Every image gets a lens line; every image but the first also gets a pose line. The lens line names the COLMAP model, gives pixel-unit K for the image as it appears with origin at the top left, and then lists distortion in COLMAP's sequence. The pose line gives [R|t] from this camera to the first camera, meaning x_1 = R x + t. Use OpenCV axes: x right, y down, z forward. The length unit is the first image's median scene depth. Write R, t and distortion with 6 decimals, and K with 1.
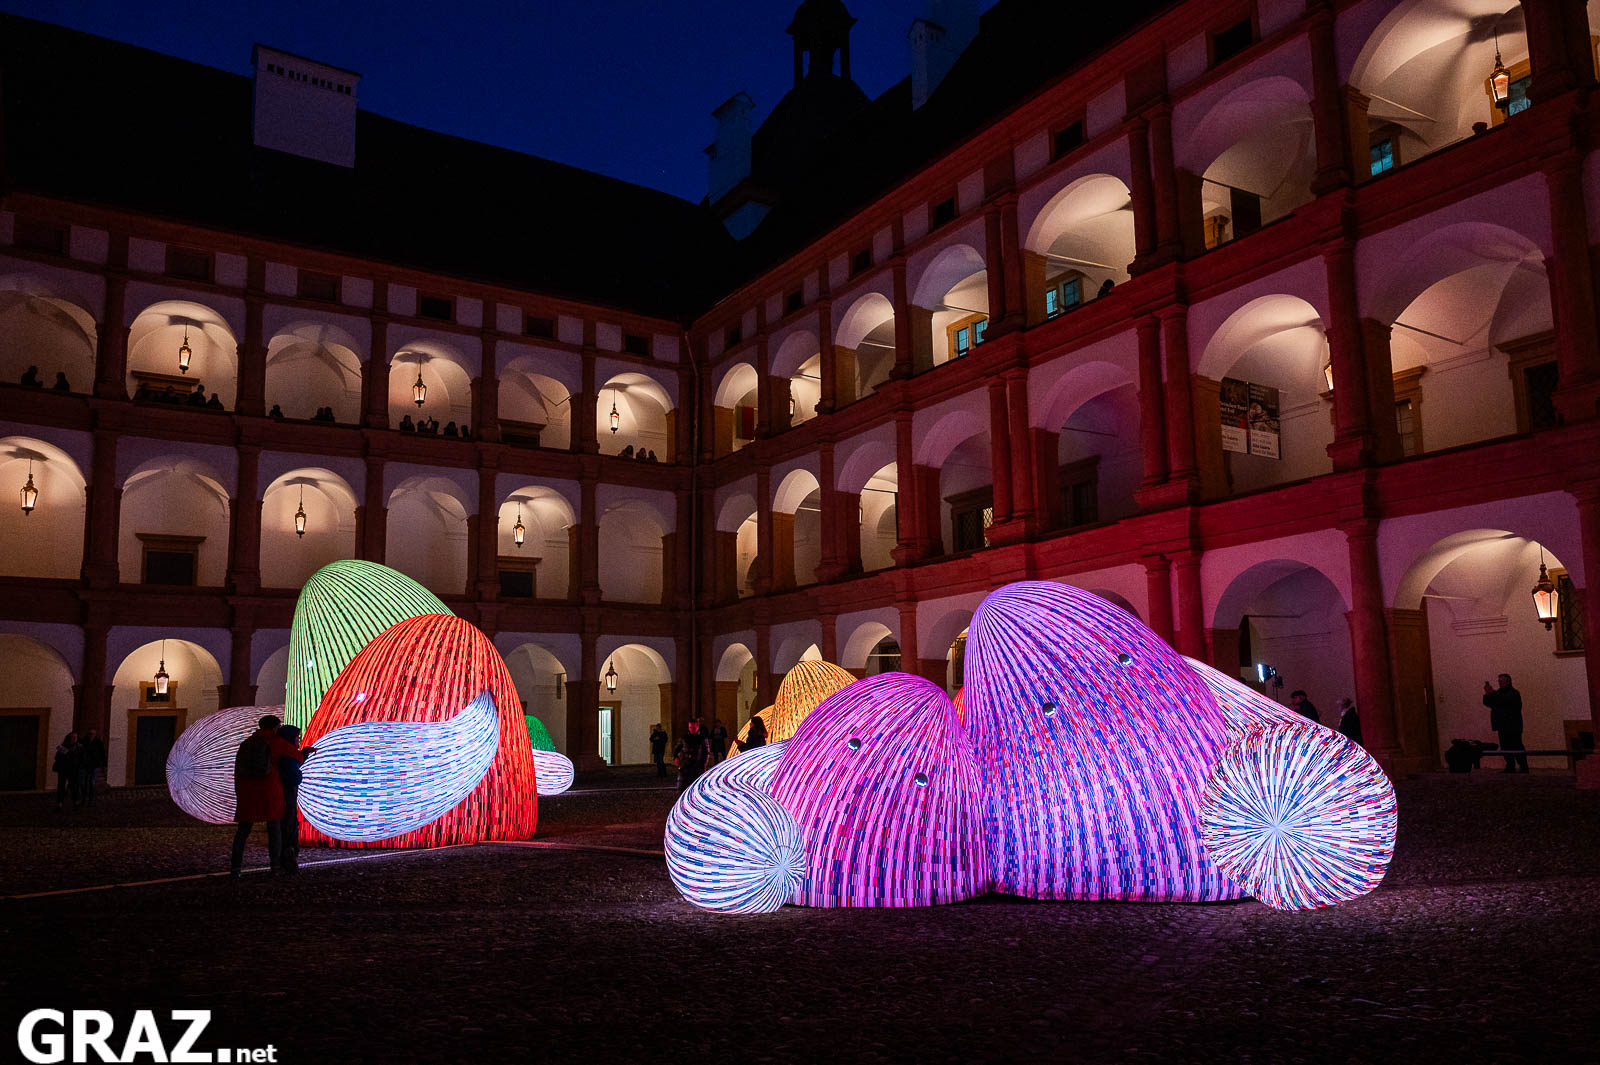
lens RADIAL K [[1234.7, 0, 811.1], [0, 1234.7, 542.9], [0, 0, 1]] dist [-0.004095, -0.002238]
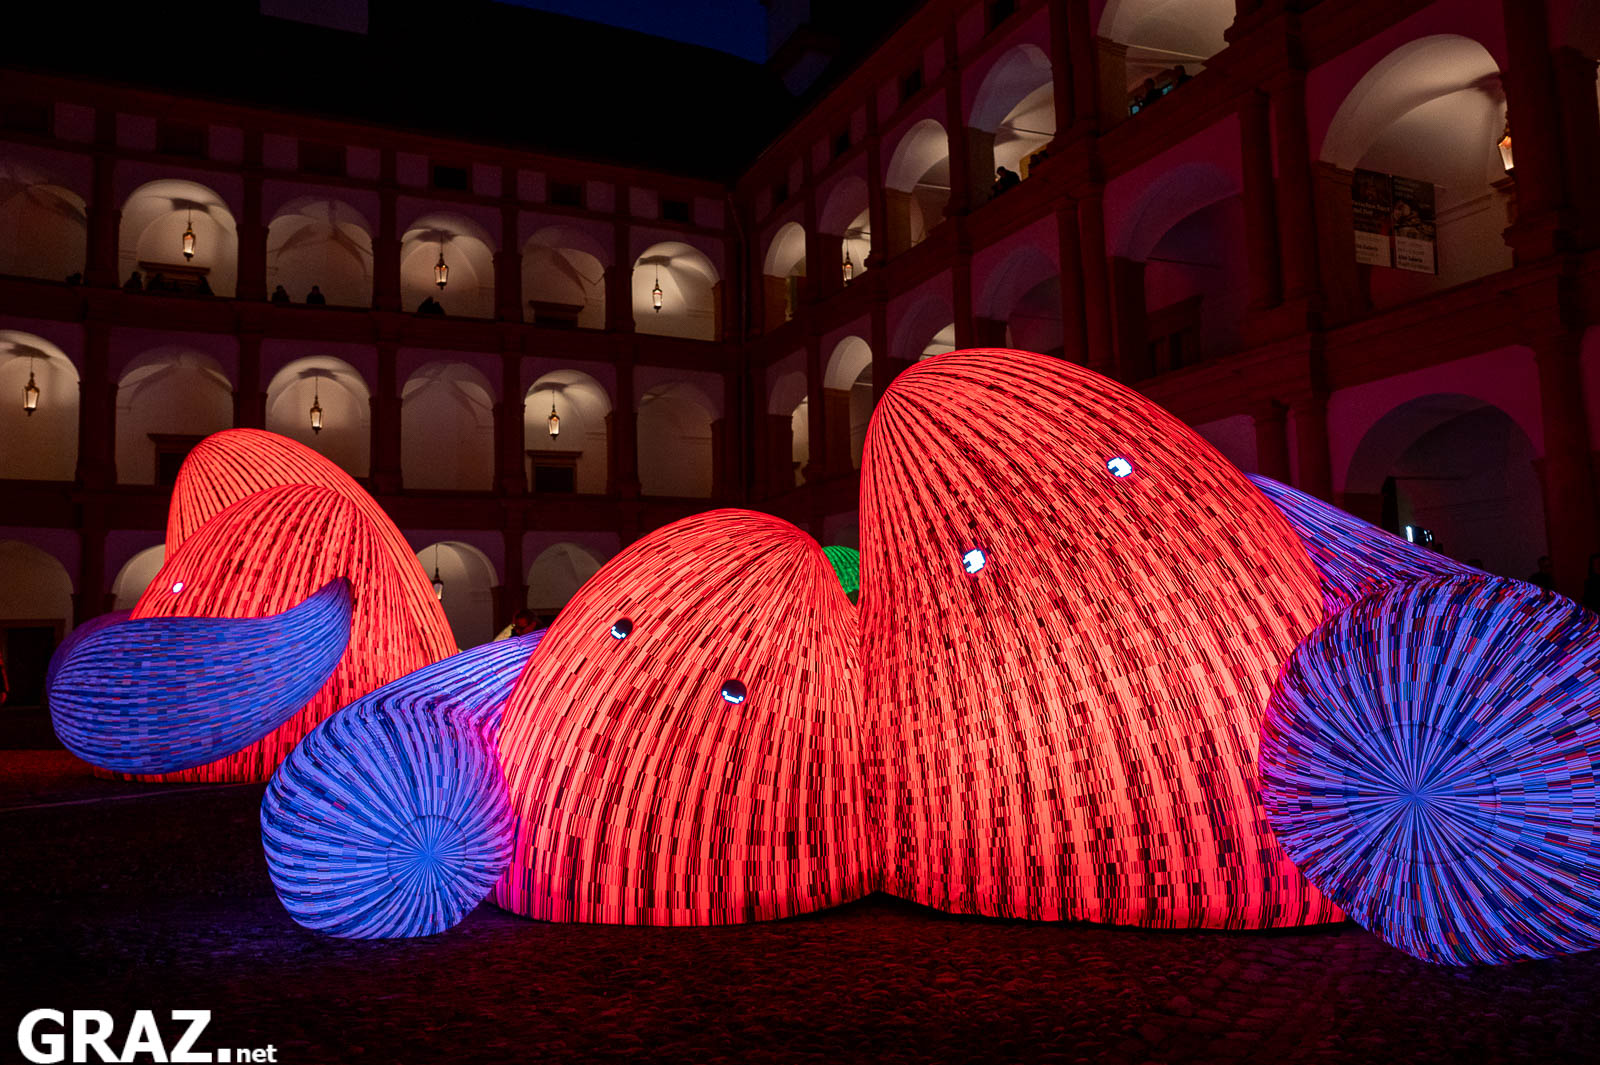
lens RADIAL K [[1204.2, 0, 789.6], [0, 1204.2, 507.6], [0, 0, 1]] dist [-0.005798, 0.000753]
pose [[0.990557, -0.023598, -0.135057, 0.135304], [0.028686, 0.998945, 0.035849, 0.065971], [0.134069, -0.039384, 0.990189, 0.342870]]
